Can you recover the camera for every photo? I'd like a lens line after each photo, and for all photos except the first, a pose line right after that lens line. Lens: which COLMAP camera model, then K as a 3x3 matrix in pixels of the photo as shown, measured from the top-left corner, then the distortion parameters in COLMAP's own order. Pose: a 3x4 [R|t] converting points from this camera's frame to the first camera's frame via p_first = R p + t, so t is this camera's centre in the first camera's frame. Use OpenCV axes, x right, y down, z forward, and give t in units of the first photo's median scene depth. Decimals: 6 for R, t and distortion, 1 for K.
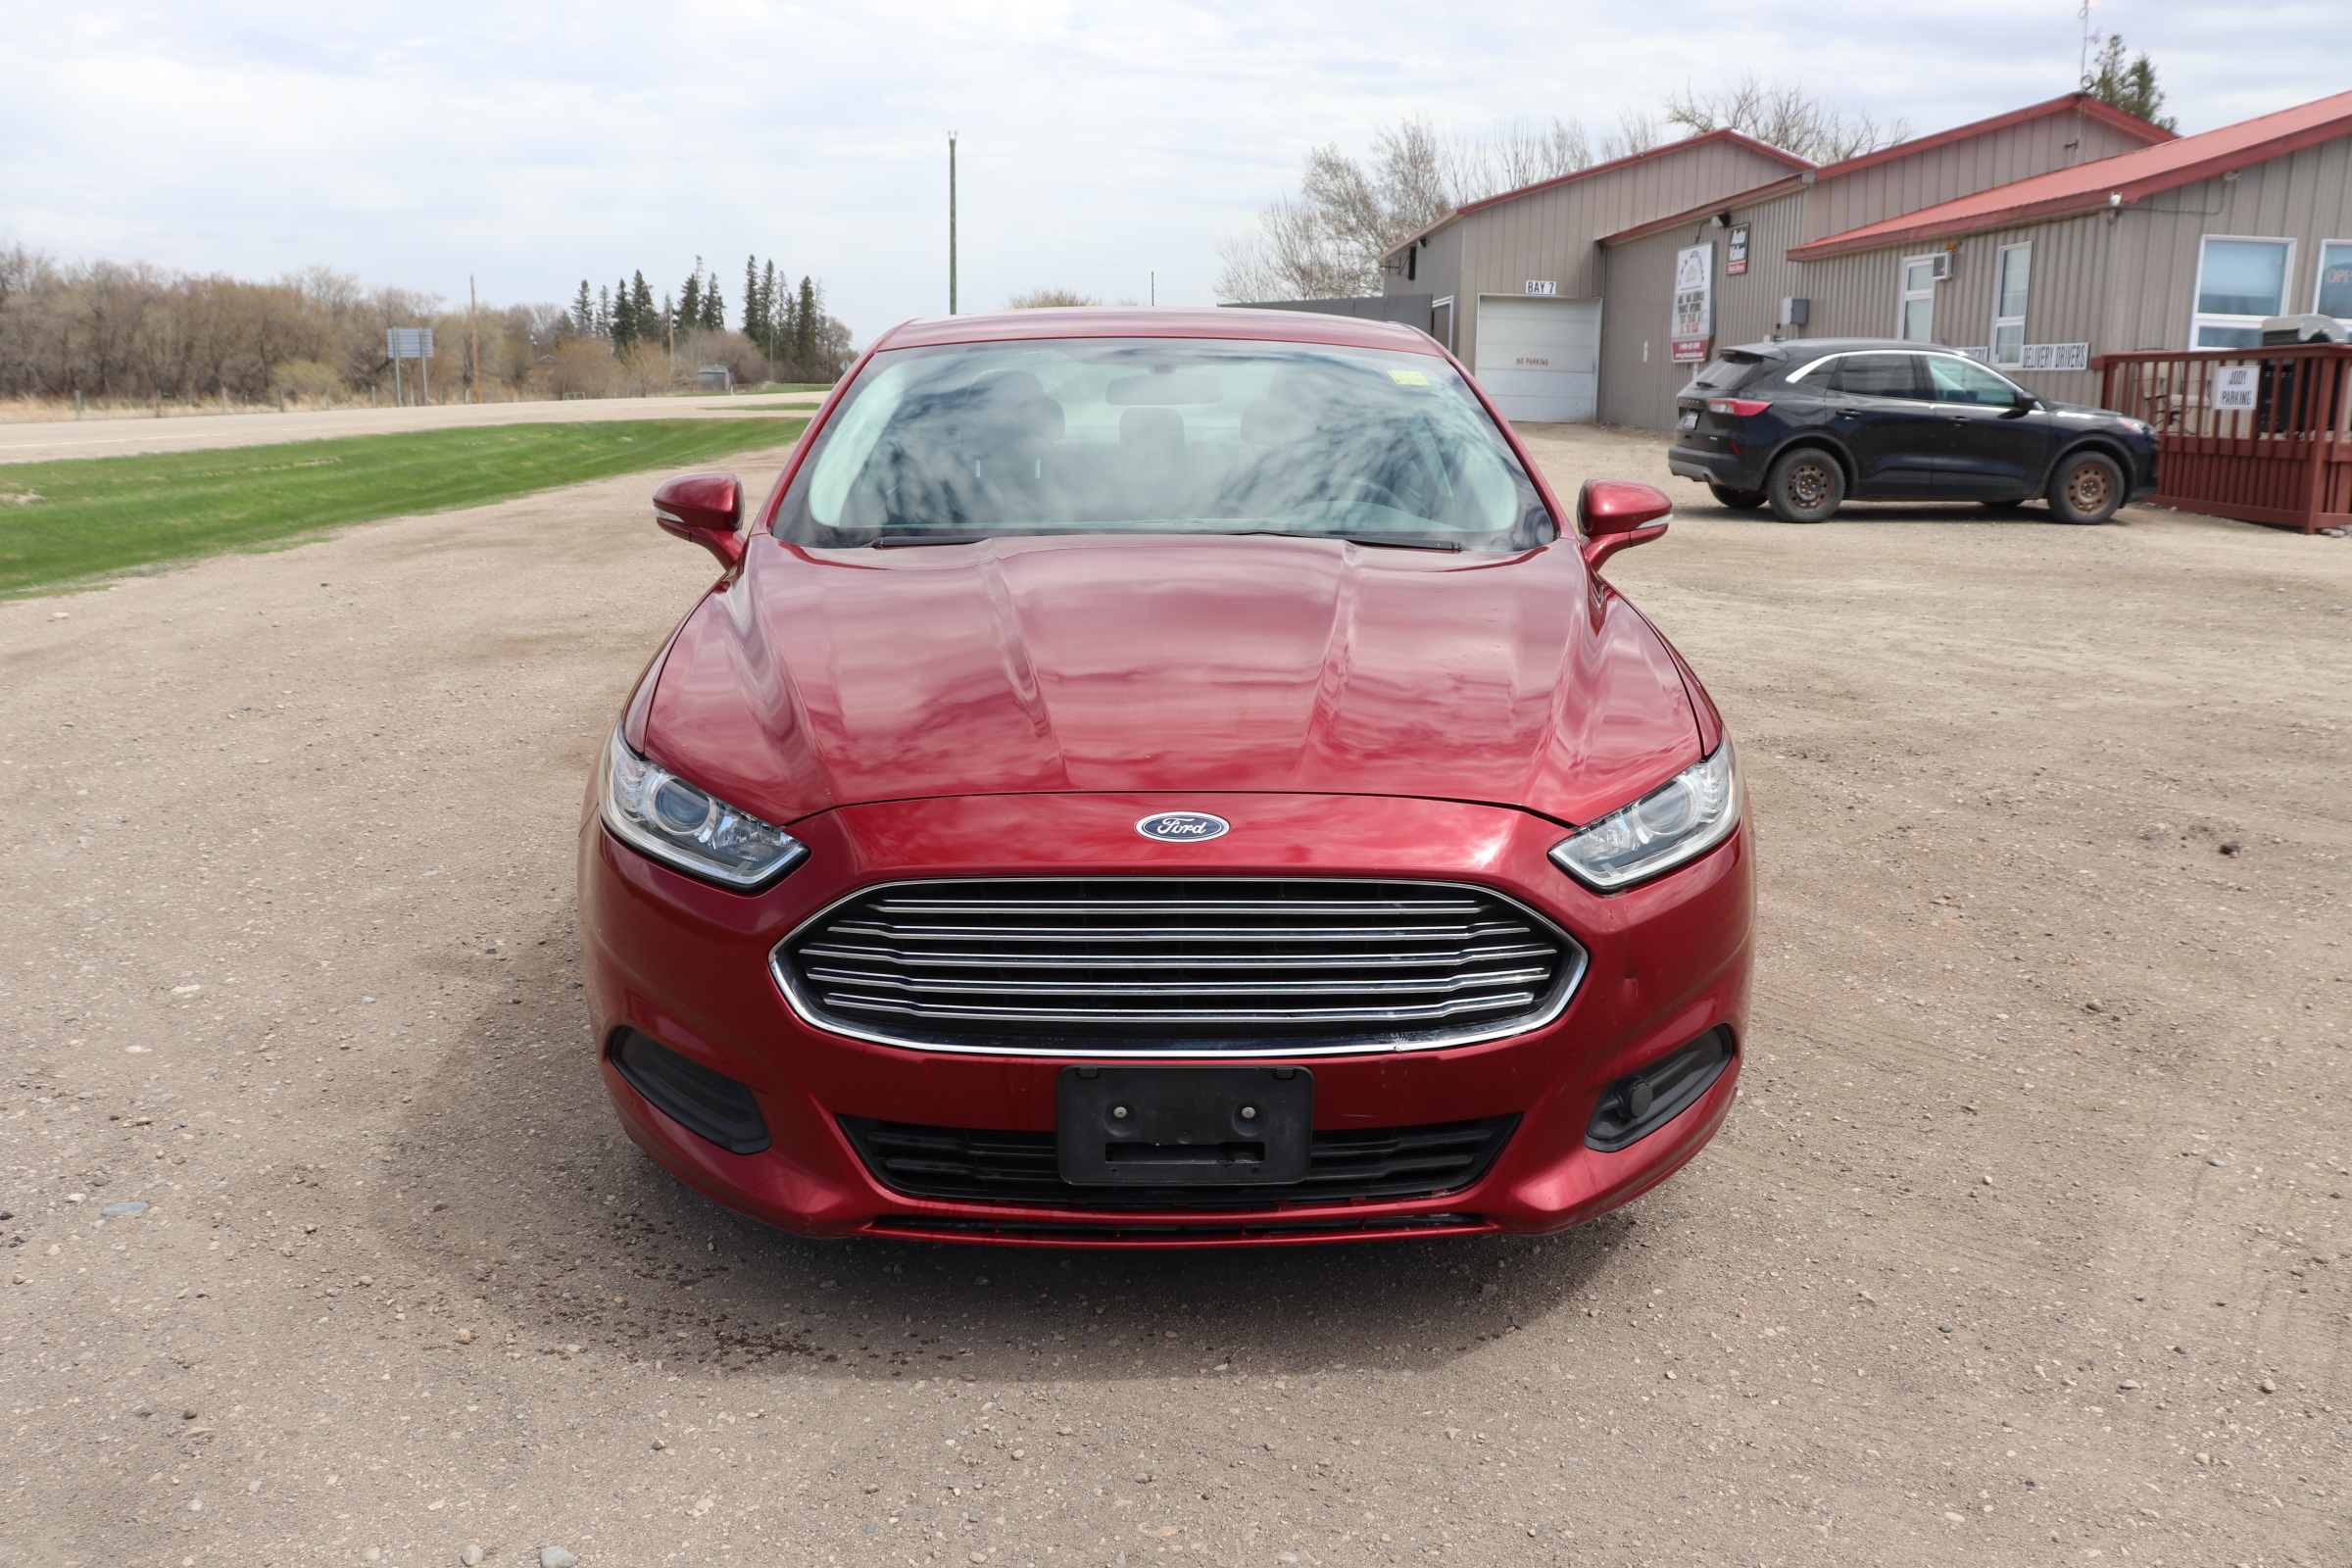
lens RADIAL K [[1937.4, 0, 1176.0], [0, 1937.4, 784.0], [0, 0, 1]] dist [-0.178316, 0.164898]
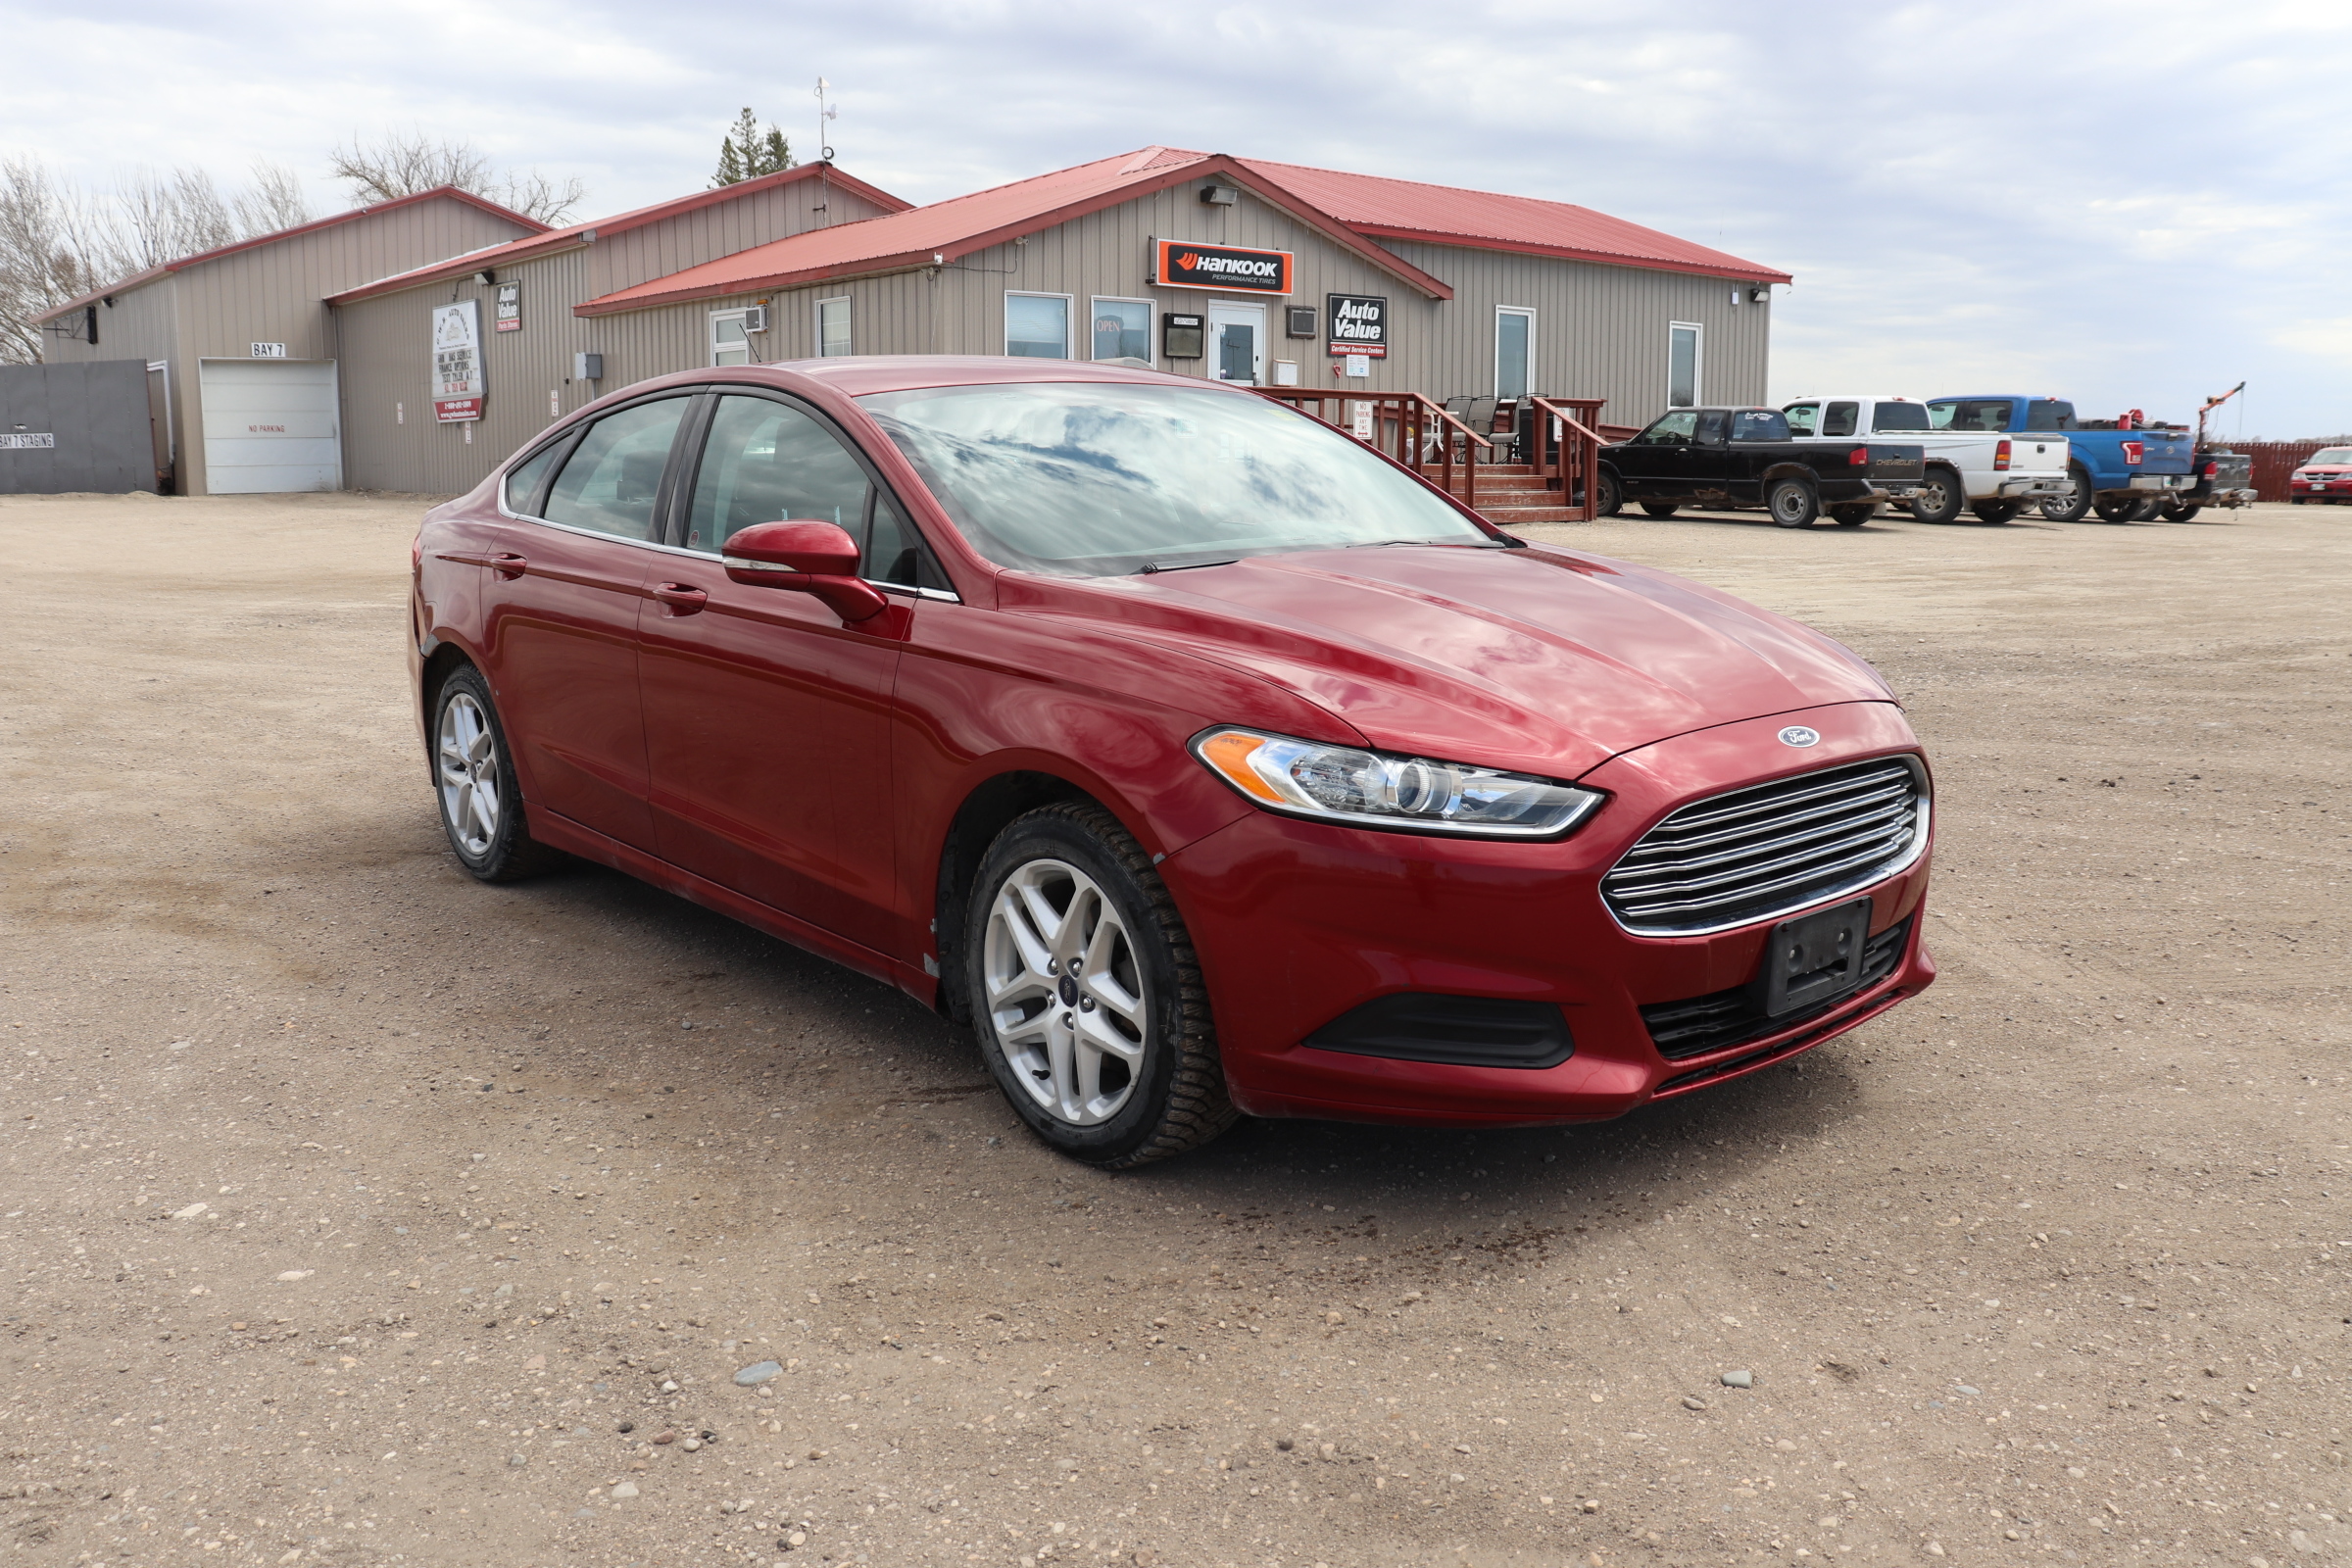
lens RADIAL K [[1937.4, 0, 1176.0], [0, 1937.4, 784.0], [0, 0, 1]] dist [-0.178316, 0.164898]
pose [[0.772491, -0.129479, 0.621686, -0.141398], [0.147206, 0.988838, 0.023031, -0.005034], [-0.617729, 0.073725, 0.782928, 0.026045]]
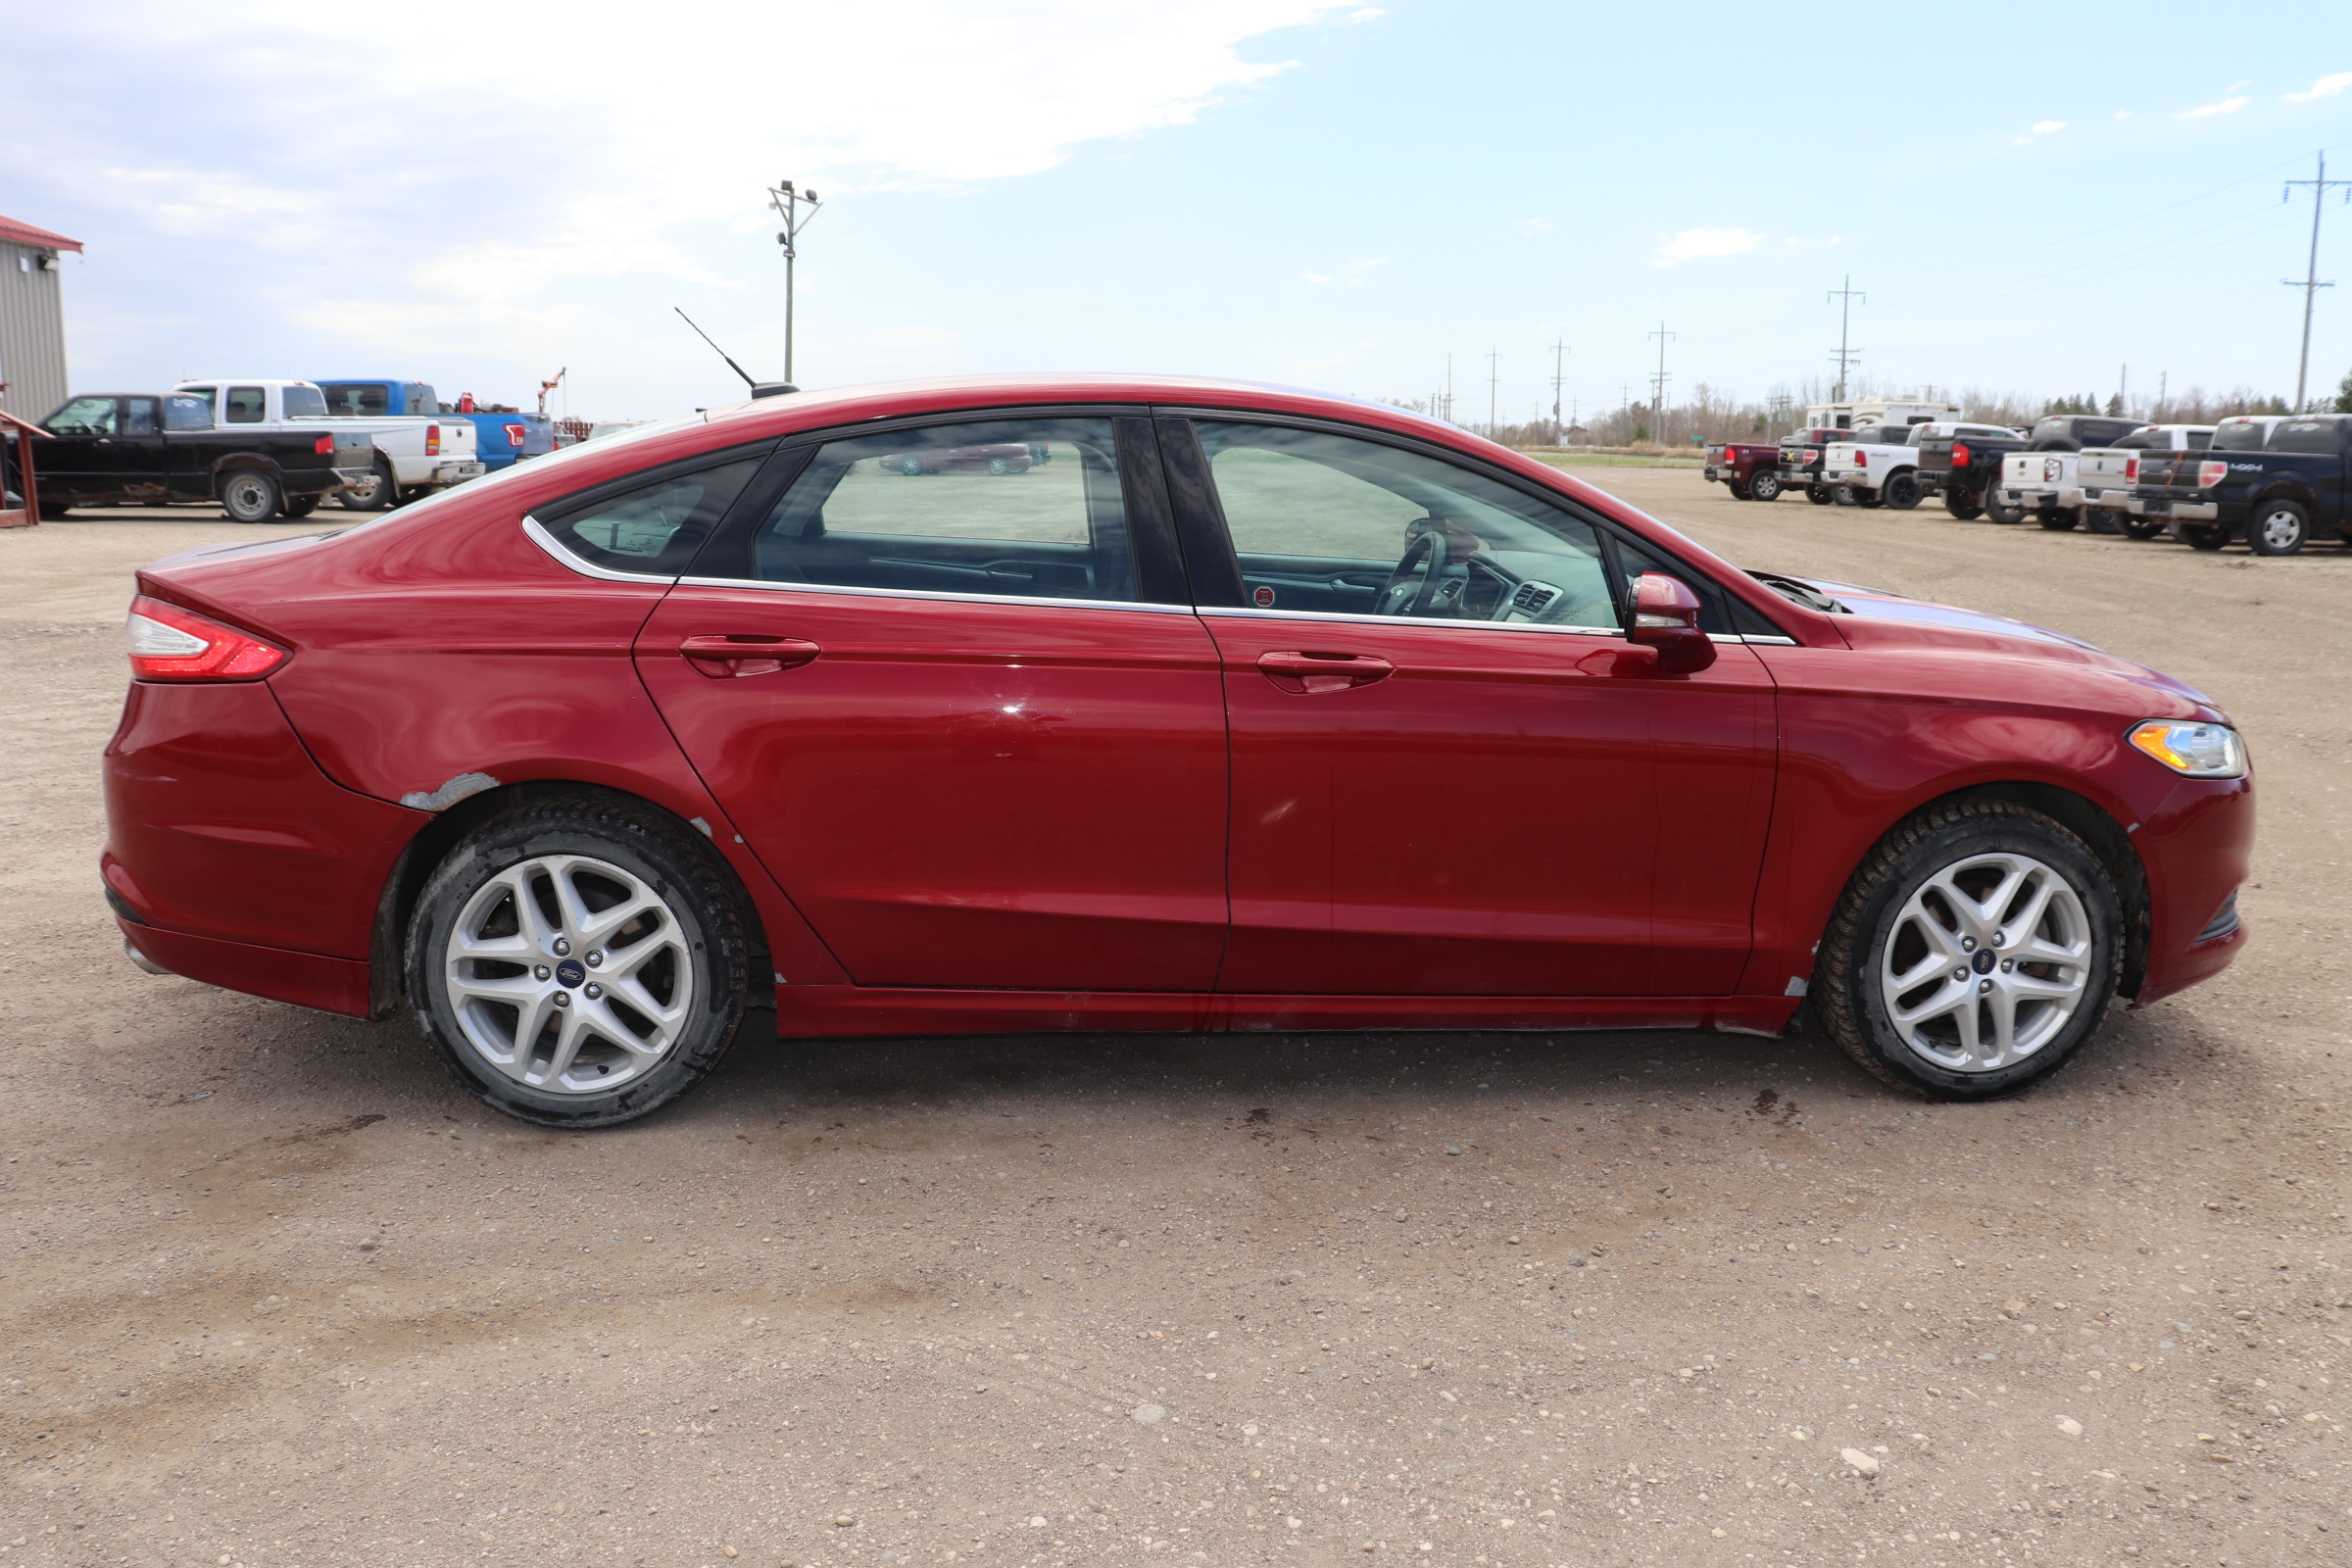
lens RADIAL K [[1937.4, 0, 1176.0], [0, 1937.4, 784.0], [0, 0, 1]] dist [-0.178316, 0.164898]
pose [[-0.082721, -0.197333, 0.976840, -0.227304], [0.189128, 0.959278, 0.209801, -0.059639], [-0.978462, 0.202103, -0.042031, 0.253143]]
